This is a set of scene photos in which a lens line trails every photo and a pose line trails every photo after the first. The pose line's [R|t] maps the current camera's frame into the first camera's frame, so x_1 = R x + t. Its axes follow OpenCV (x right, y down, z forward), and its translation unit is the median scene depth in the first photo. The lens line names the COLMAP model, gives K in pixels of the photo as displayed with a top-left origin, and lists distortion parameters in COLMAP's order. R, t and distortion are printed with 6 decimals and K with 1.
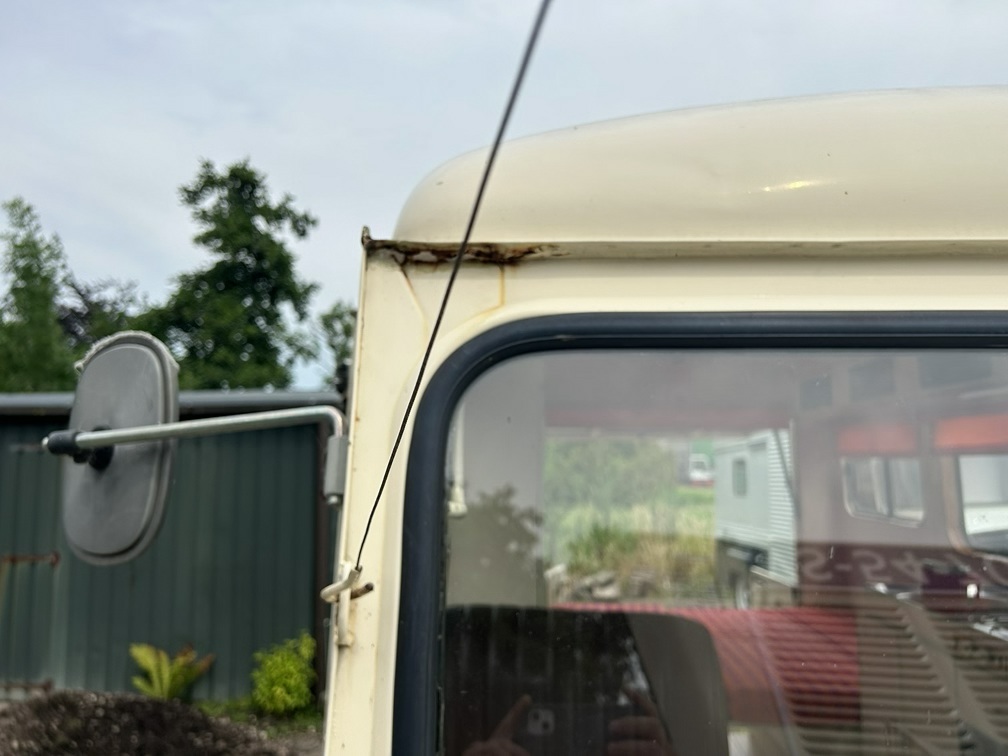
lens RADIAL K [[750.4, 0, 507.0], [0, 750.4, 354.7], [0, 0, 1]] dist [0.070418, -0.066905]
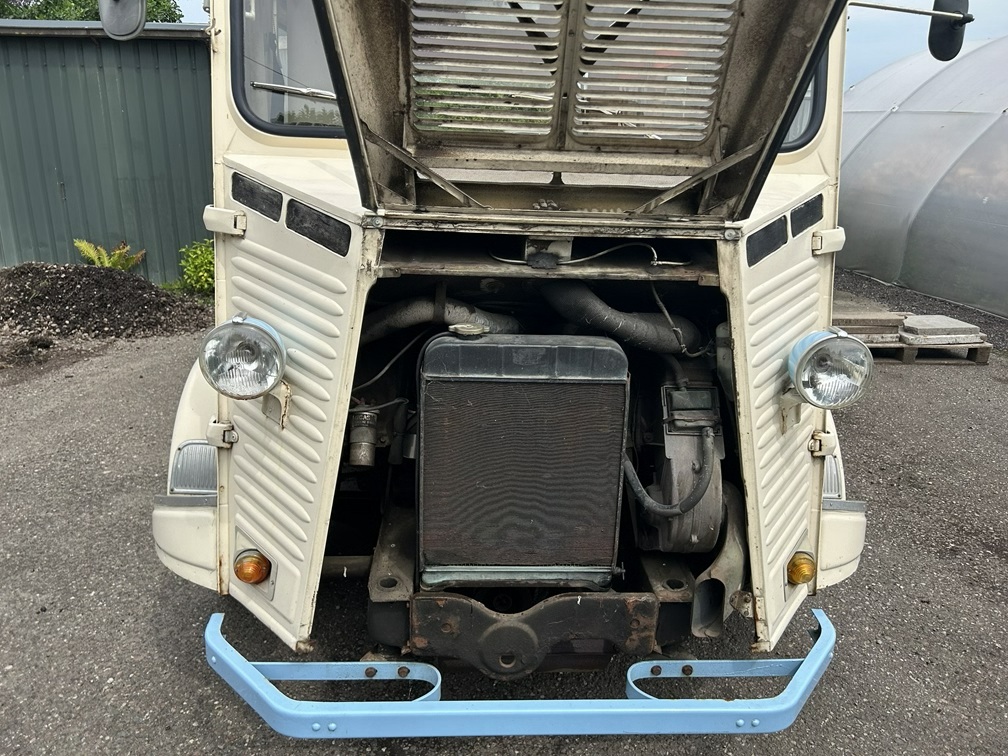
lens RADIAL K [[750.4, 0, 507.0], [0, 750.4, 354.7], [0, 0, 1]] dist [0.070418, -0.066905]
pose [[0.993807, 0.001073, 0.111112, 0.081598], [-0.046607, 0.911765, 0.408059, 0.019533], [-0.100870, -0.410710, 0.906169, -0.320617]]
